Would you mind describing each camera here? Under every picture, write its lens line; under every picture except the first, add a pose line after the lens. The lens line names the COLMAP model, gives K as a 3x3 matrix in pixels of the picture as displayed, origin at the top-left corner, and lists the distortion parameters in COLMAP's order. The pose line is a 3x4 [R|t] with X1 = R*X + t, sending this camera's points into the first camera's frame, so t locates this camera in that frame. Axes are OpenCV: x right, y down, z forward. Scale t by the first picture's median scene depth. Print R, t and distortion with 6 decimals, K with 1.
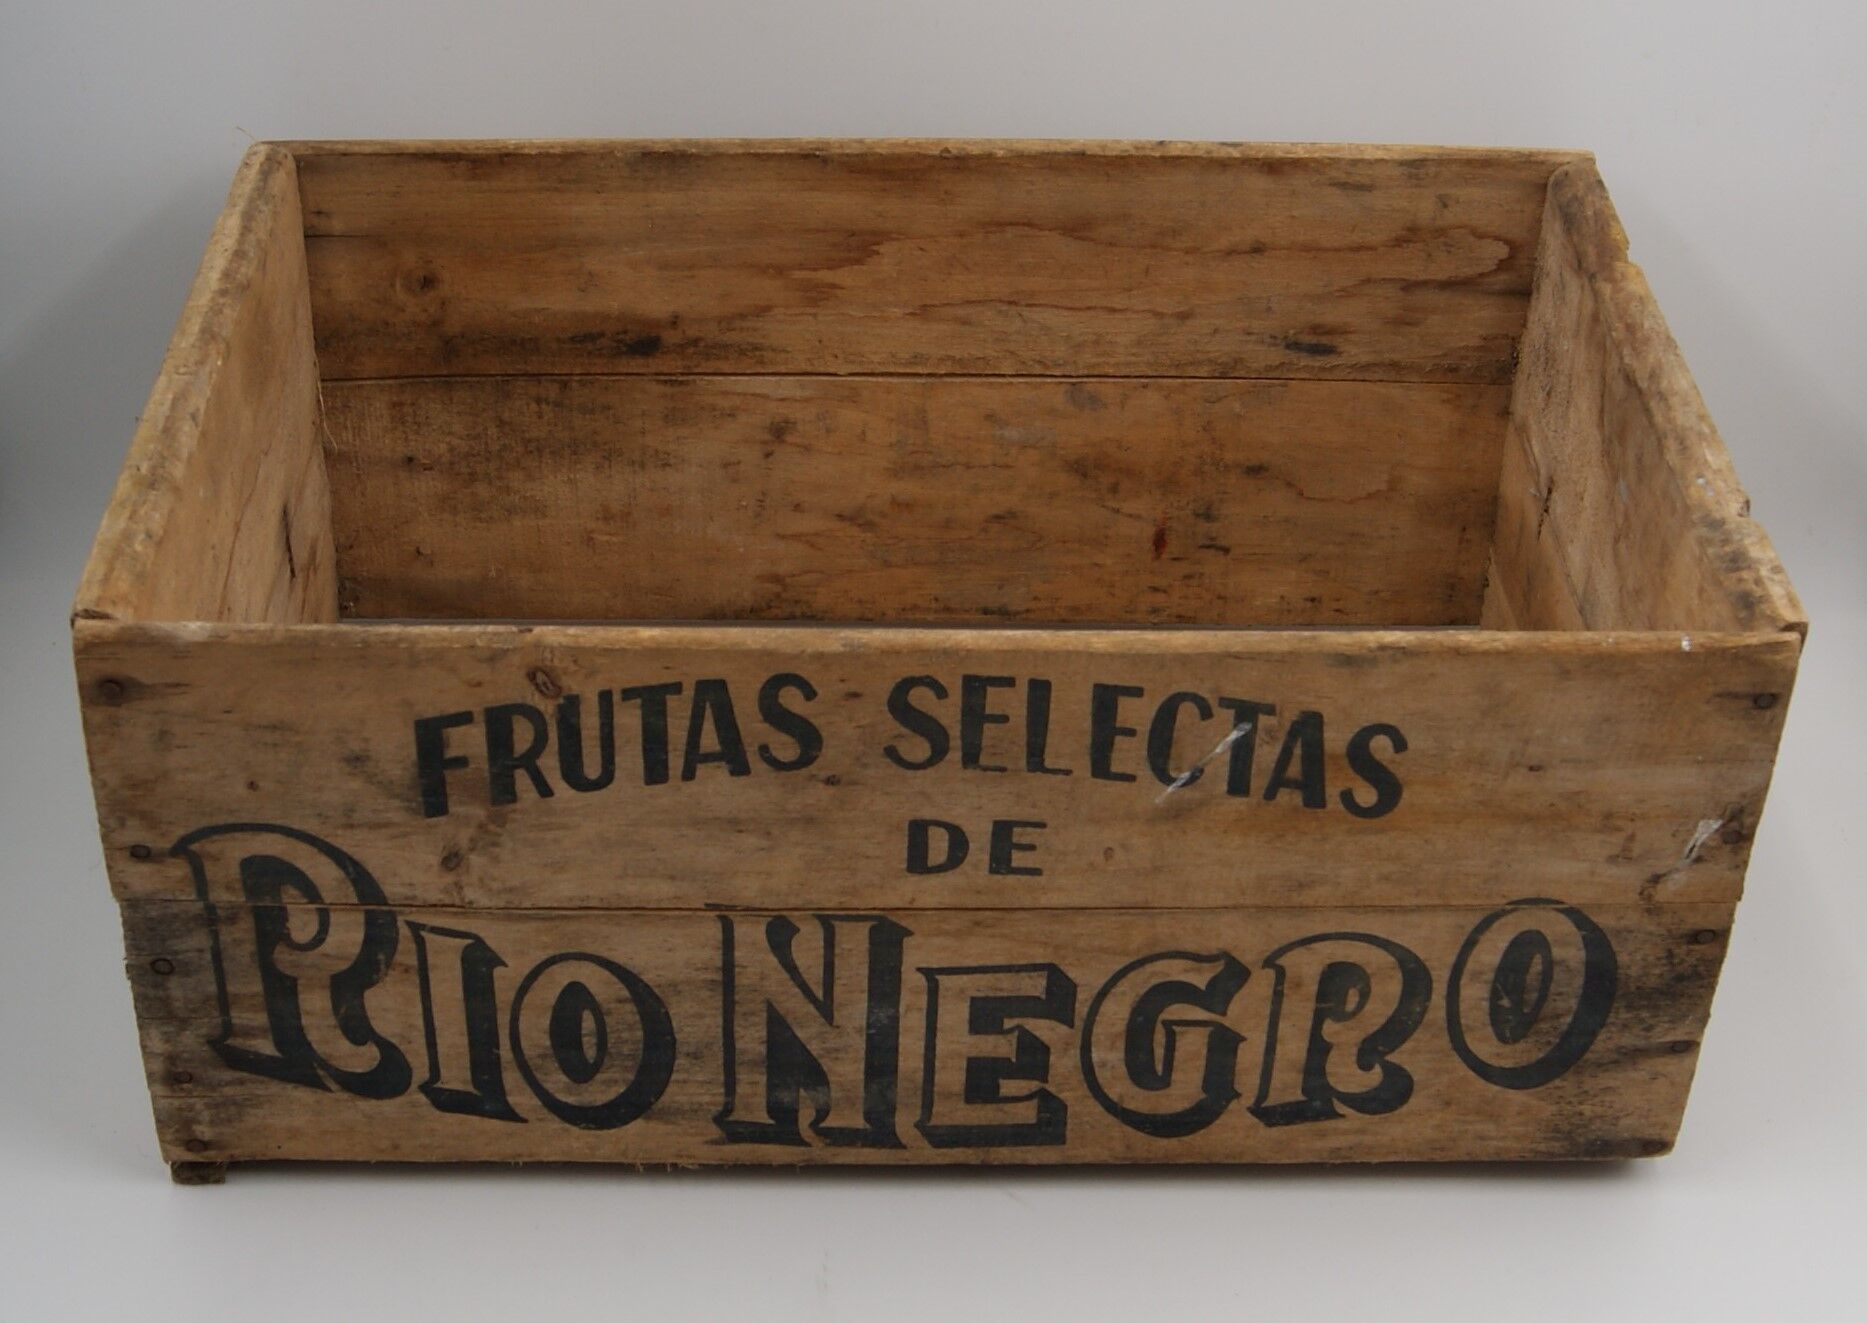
lens RADIAL K [[2825.5, 0, 933.5], [0, 2825.5, 661.5], [0, 0, 1]] dist [-0.049513, 0.037236]
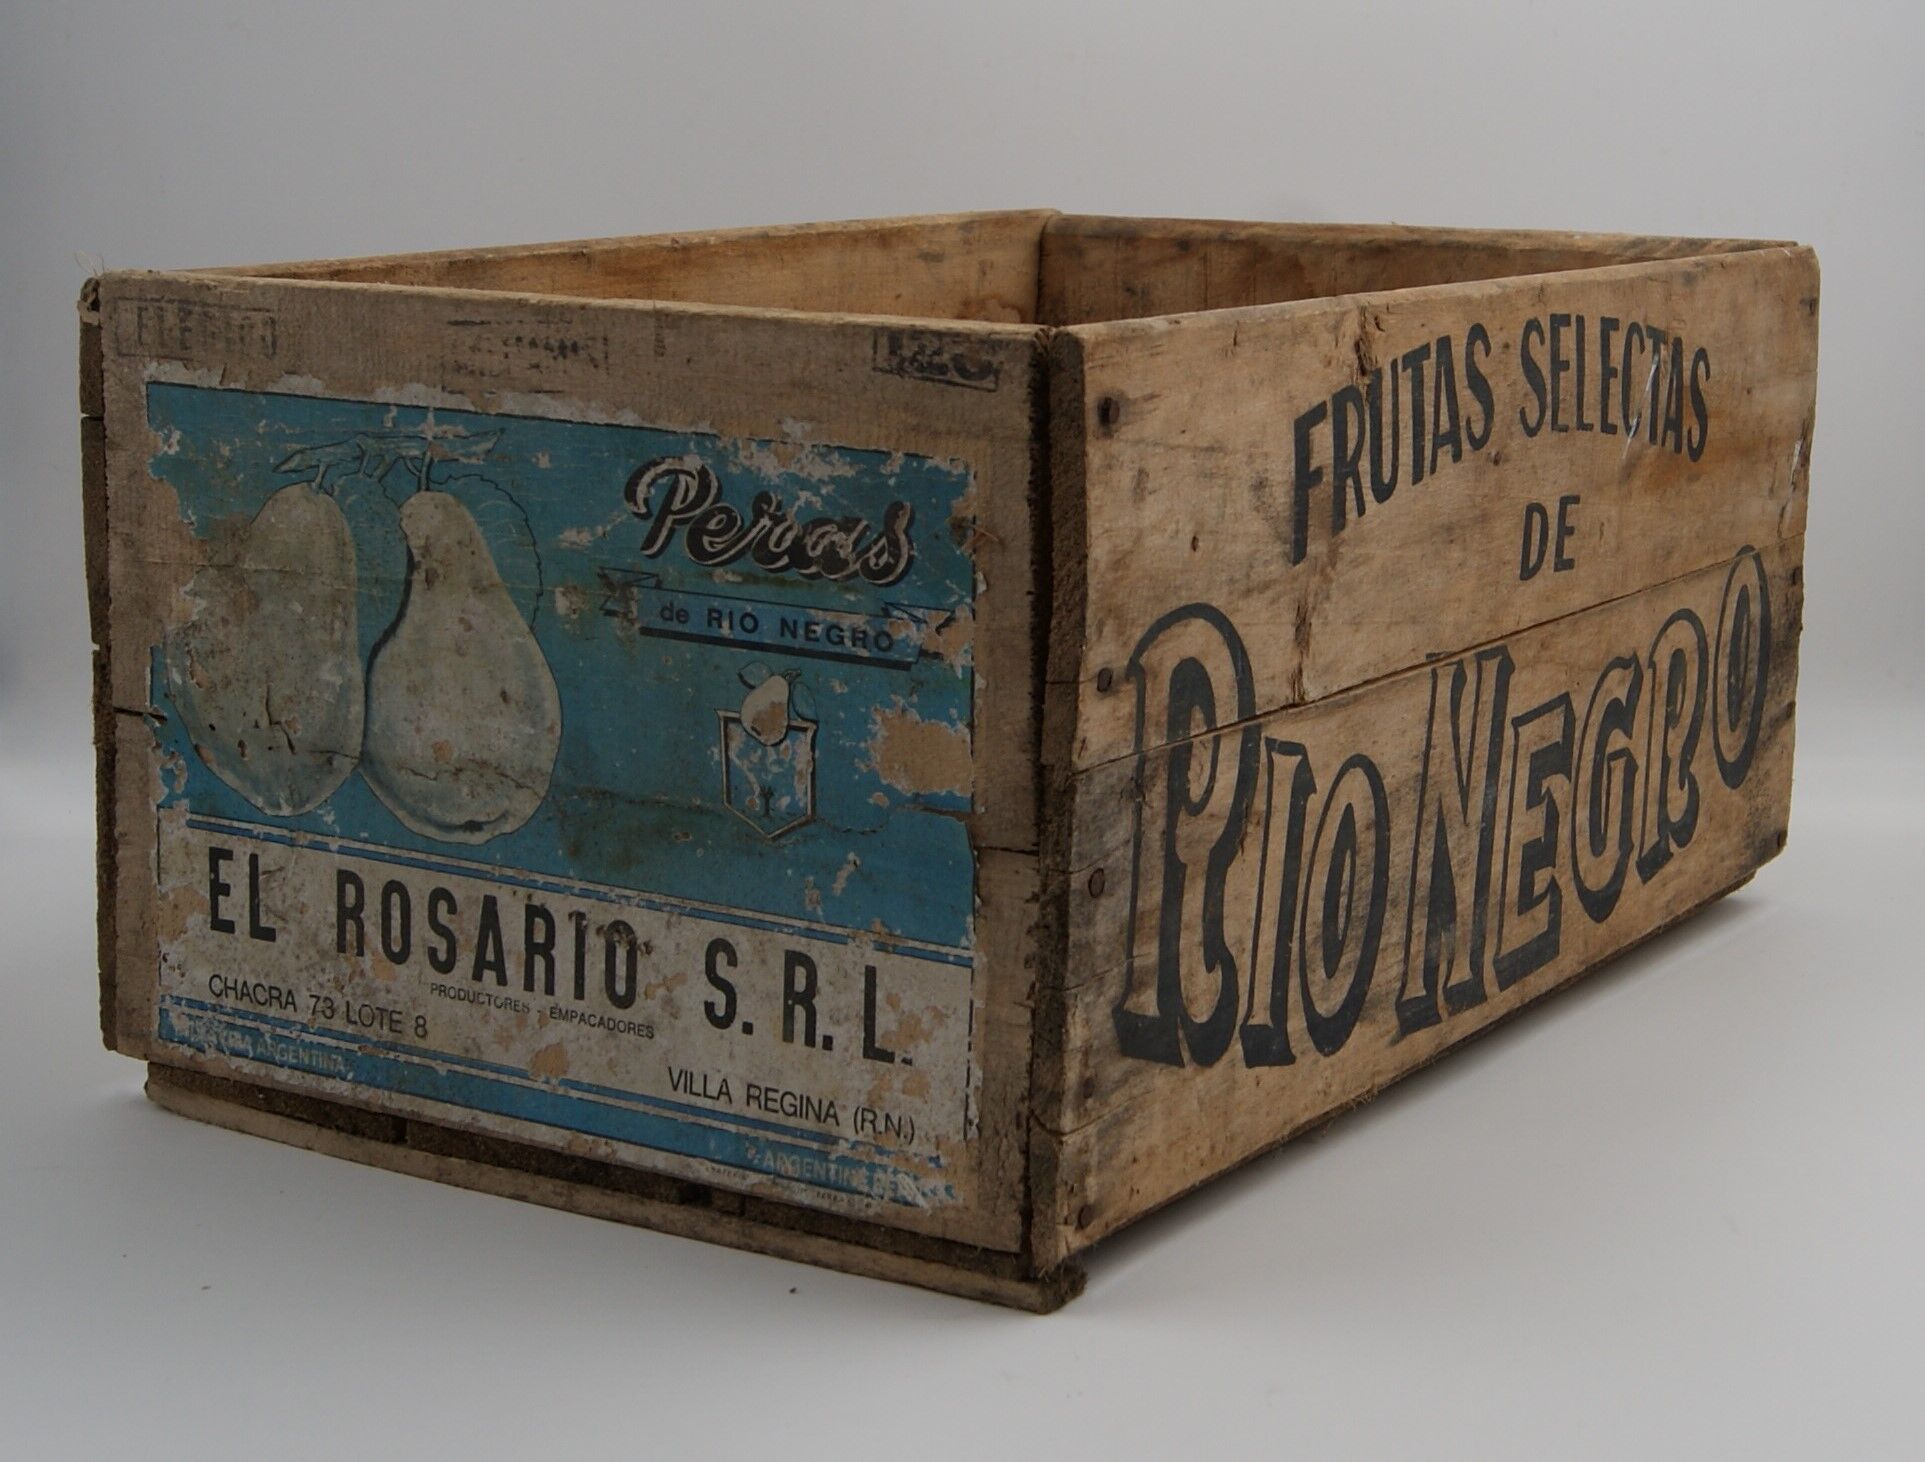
lens RADIAL K [[3426.3, 0, 959.2], [0, 3426.3, 779.4], [0, 0, 1]] dist [-0.473932, 6.322476]
pose [[0.557708, -0.188916, 0.808253, -0.999371], [0.498533, 0.854793, -0.144202, 0.193333], [-0.663646, 0.483363, 0.570906, 0.487927]]
